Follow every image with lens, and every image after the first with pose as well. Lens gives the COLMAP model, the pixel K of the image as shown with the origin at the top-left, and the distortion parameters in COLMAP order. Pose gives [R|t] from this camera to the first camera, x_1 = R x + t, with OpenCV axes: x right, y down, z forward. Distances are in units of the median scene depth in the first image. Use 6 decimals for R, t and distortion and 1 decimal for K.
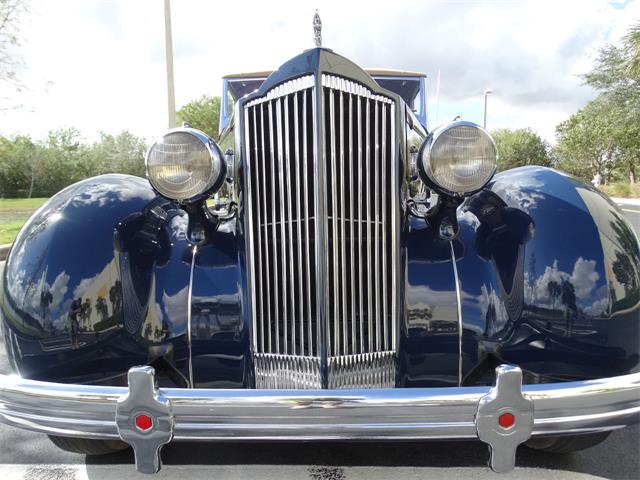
lens RADIAL K [[455.6, 0, 325.0], [0, 455.6, 237.9], [0, 0, 1]] dist [-0.000787, -0.001842]
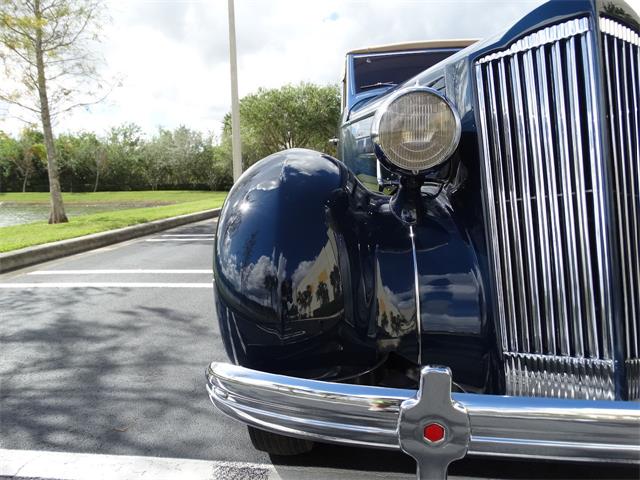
lens RADIAL K [[456.3, 0, 320.0], [0, 456.3, 240.0], [0, 0, 1]] dist [-0.002159, -0.005607]
pose [[0.993851, 0.007276, -0.110489, -0.378966], [-0.005103, 0.999788, 0.019934, 0.027619], [0.110610, -0.019248, 0.993677, 0.115754]]
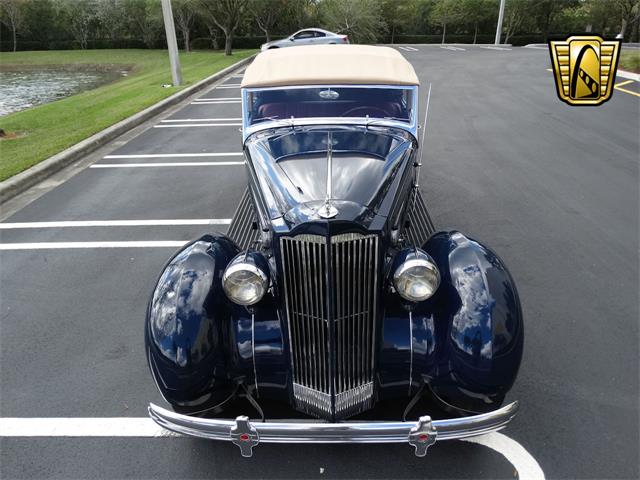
lens RADIAL K [[462.3, 0, 317.6], [0, 462.3, 227.2], [0, 0, 1]] dist [0.005880, -0.001271]
pose [[0.999717, -0.004677, -0.023315, -0.014705], [0.011630, 0.951365, 0.307845, -0.828334], [0.020741, -0.308029, 0.951151, -0.500396]]
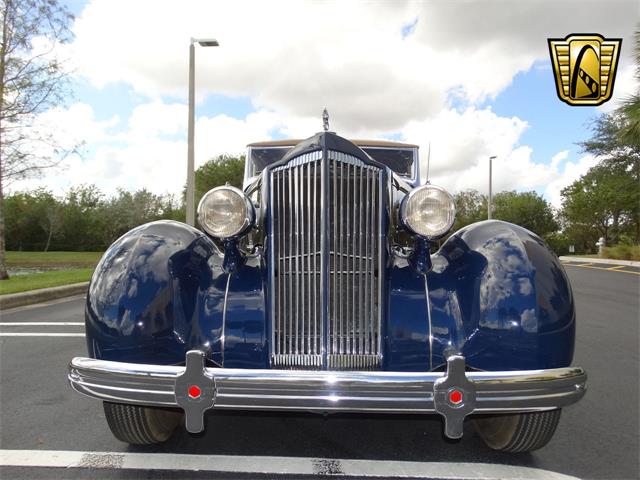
lens RADIAL K [[455.9, 0, 322.7], [0, 455.9, 238.7], [0, 0, 1]] dist [-0.001209, 0.003484]
pose [[0.999531, 0.017718, -0.024963, 0.015332], [-0.020761, 0.991625, -0.127471, 0.081246], [0.022495, 0.127929, 0.991528, -0.323324]]
